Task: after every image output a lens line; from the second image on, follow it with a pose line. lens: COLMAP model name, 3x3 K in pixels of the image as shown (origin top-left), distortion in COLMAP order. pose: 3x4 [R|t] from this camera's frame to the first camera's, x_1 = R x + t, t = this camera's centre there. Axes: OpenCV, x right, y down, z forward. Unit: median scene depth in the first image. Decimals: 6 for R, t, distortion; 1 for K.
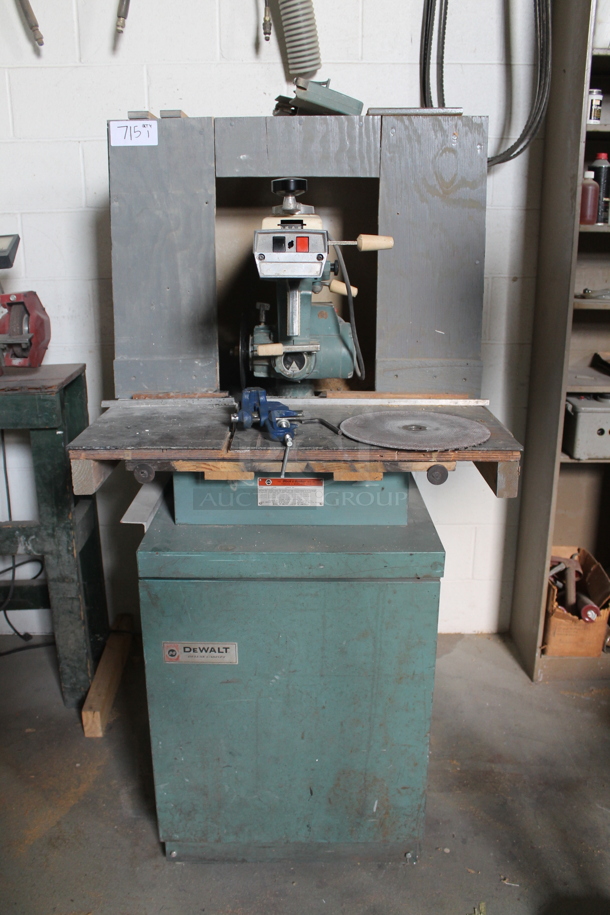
lens RADIAL K [[764.6, 0, 297.4], [0, 764.6, 458.6], [0, 0, 1]] dist [-0.161832, 0.128268]
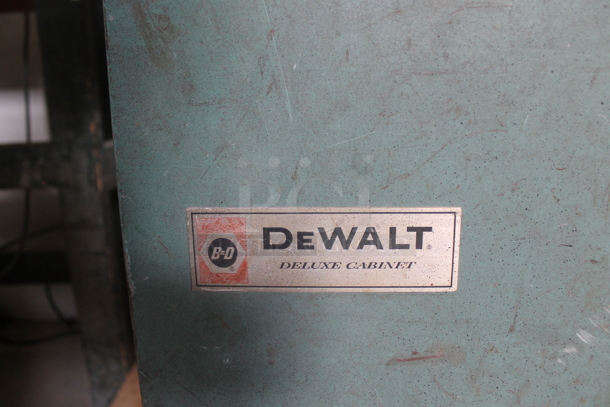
lens RADIAL K [[509.7, 0, 305.9], [0, 509.7, 211.5], [0, 0, 1]] dist [-0.161832, 0.128268]
pose [[0.999054, -0.007959, -0.042748, -0.113498], [0.006295, 0.999222, -0.038925, 0.223527], [0.043024, 0.038619, 0.998327, 0.726814]]
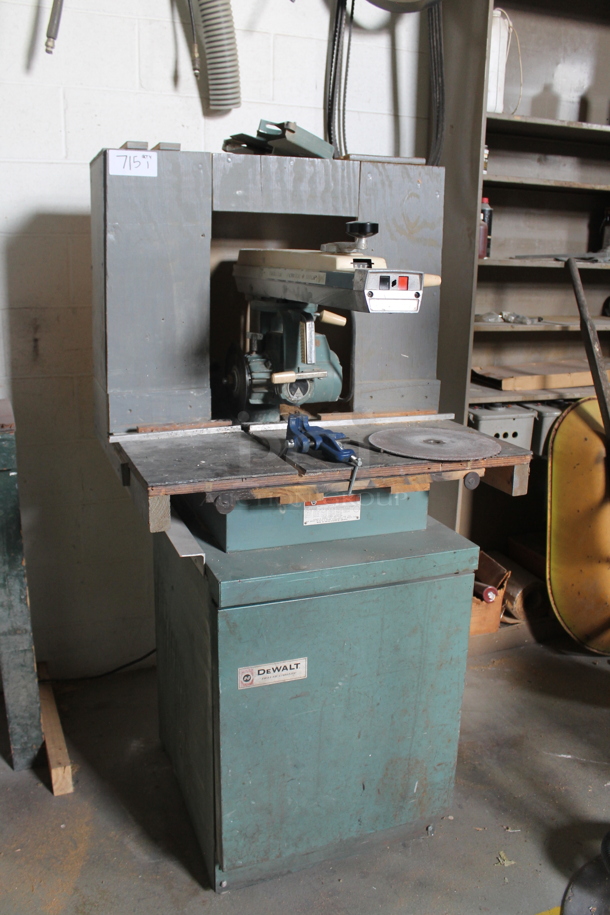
lens RADIAL K [[764.6, 0, 297.4], [0, 764.6, 458.6], [0, 0, 1]] dist [-0.161832, 0.128268]
pose [[0.933591, -0.073424, 0.350738, -0.390786], [0.082538, 0.996526, -0.011086, -0.017924], [-0.348706, 0.039299, 0.936408, 0.011410]]
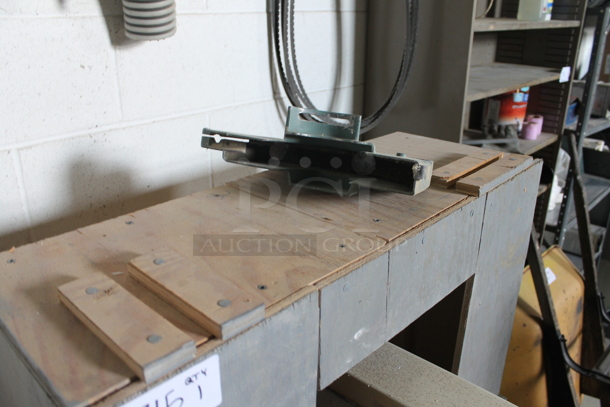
lens RADIAL K [[509.7, 0, 305.9], [0, 509.7, 211.5], [0, 0, 1]] dist [-0.161832, 0.128268]
pose [[0.679366, -0.274953, 0.680340, -0.307610], [0.201091, 0.961413, 0.187743, -0.567769], [-0.705708, 0.009264, 0.708442, 0.794125]]
